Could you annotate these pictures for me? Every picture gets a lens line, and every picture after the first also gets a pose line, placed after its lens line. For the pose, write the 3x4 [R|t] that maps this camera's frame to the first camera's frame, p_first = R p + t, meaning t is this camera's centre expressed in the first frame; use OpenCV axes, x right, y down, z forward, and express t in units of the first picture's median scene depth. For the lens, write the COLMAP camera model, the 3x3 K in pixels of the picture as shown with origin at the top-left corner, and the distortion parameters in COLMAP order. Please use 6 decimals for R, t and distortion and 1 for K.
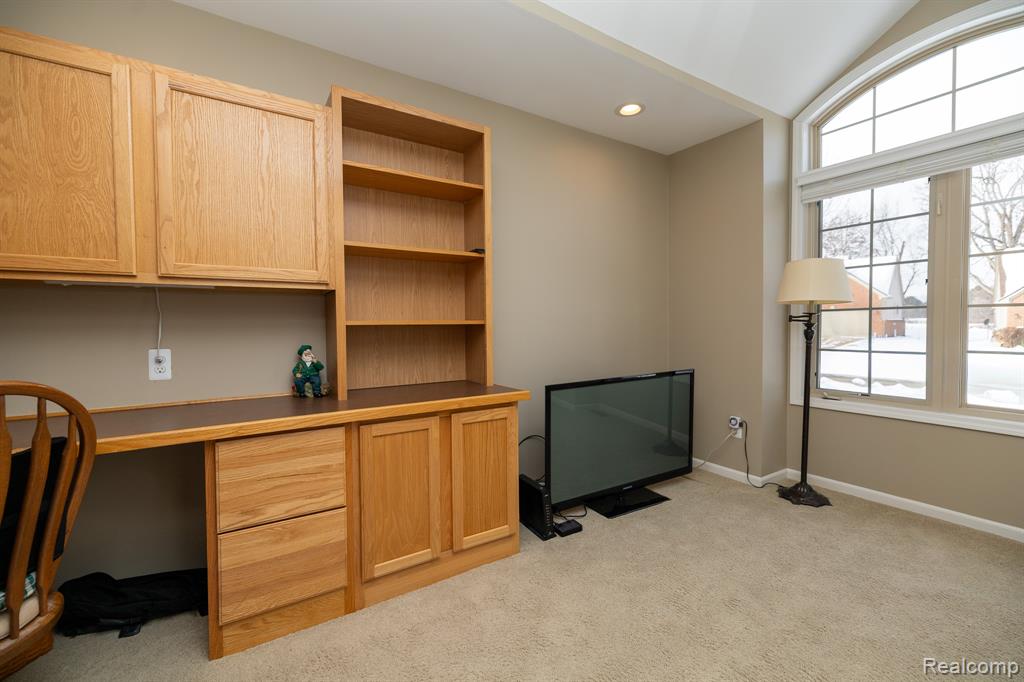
lens RADIAL K [[430.2, 0, 515.6], [0, 430.2, 335.9], [0, 0, 1]] dist [0.002285, -0.000004]
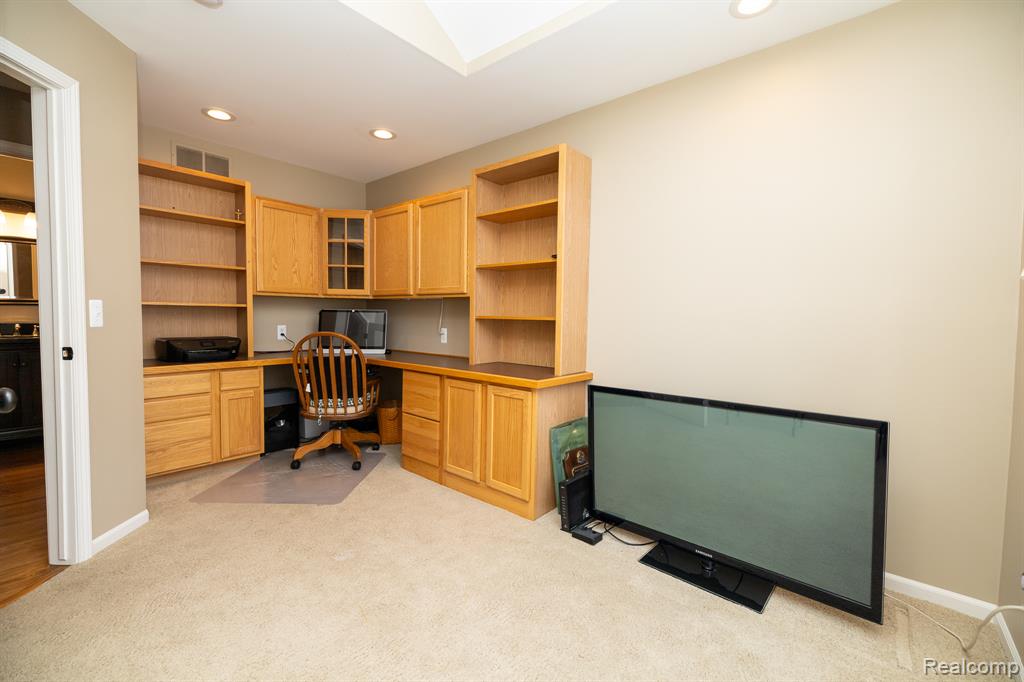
lens RADIAL K [[430.2, 0, 515.6], [0, 430.2, 335.9], [0, 0, 1]] dist [0.002285, -0.000004]
pose [[0.302533, 0.058259, -0.951357, 1.112261], [-0.047541, 0.997810, 0.045986, -0.038609], [0.951953, 0.031316, 0.304640, 0.628131]]
